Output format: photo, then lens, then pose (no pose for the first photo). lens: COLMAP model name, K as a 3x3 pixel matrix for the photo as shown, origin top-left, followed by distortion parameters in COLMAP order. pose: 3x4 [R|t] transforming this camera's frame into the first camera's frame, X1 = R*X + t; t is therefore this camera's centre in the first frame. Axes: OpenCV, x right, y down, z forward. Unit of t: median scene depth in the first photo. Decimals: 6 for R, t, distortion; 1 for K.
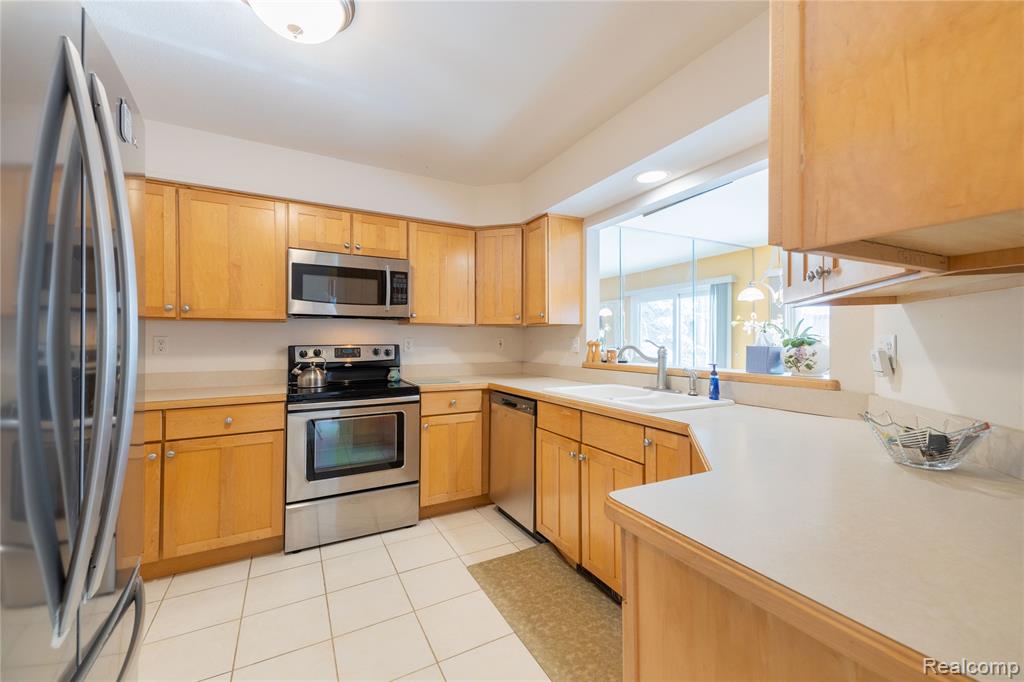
lens RADIAL K [[414.2, 0, 512.9], [0, 414.2, 338.3], [0, 0, 1]] dist [0.041517, -0.006553]
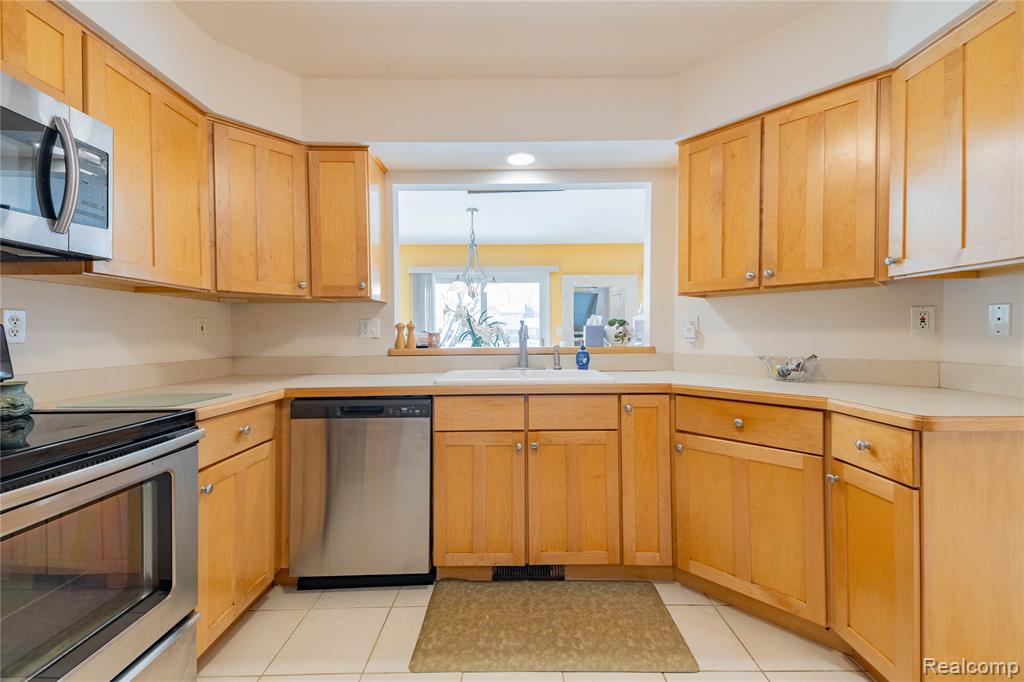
lens RADIAL K [[414.2, 0, 515.4], [0, 414.2, 335.7], [0, 0, 1]] dist [0.041517, -0.006553]
pose [[0.476049, -0.008301, 0.879380, -0.478650], [0.003426, 0.999965, 0.007585, 0.028982], [-0.879412, -0.000598, 0.476061, 0.449001]]
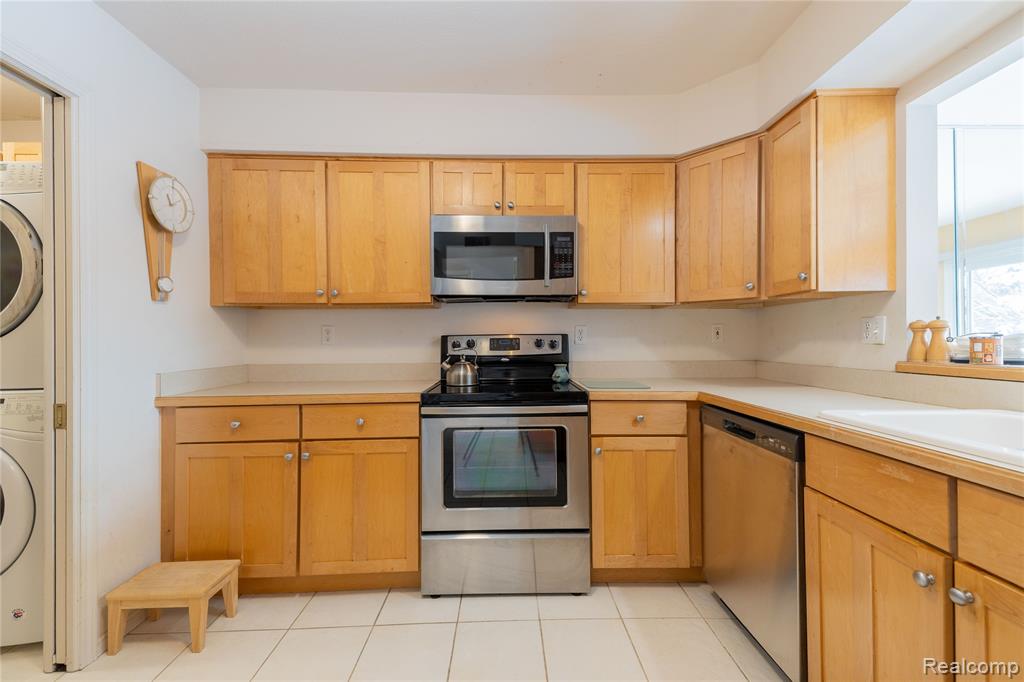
lens RADIAL K [[414.2, 0, 516.8], [0, 414.2, 338.2], [0, 0, 1]] dist [0.041517, -0.006553]
pose [[0.891264, -0.007998, -0.453415, -0.017581], [0.008341, 0.999964, -0.001243, 0.027090], [0.453409, -0.002674, 0.891299, 0.335945]]
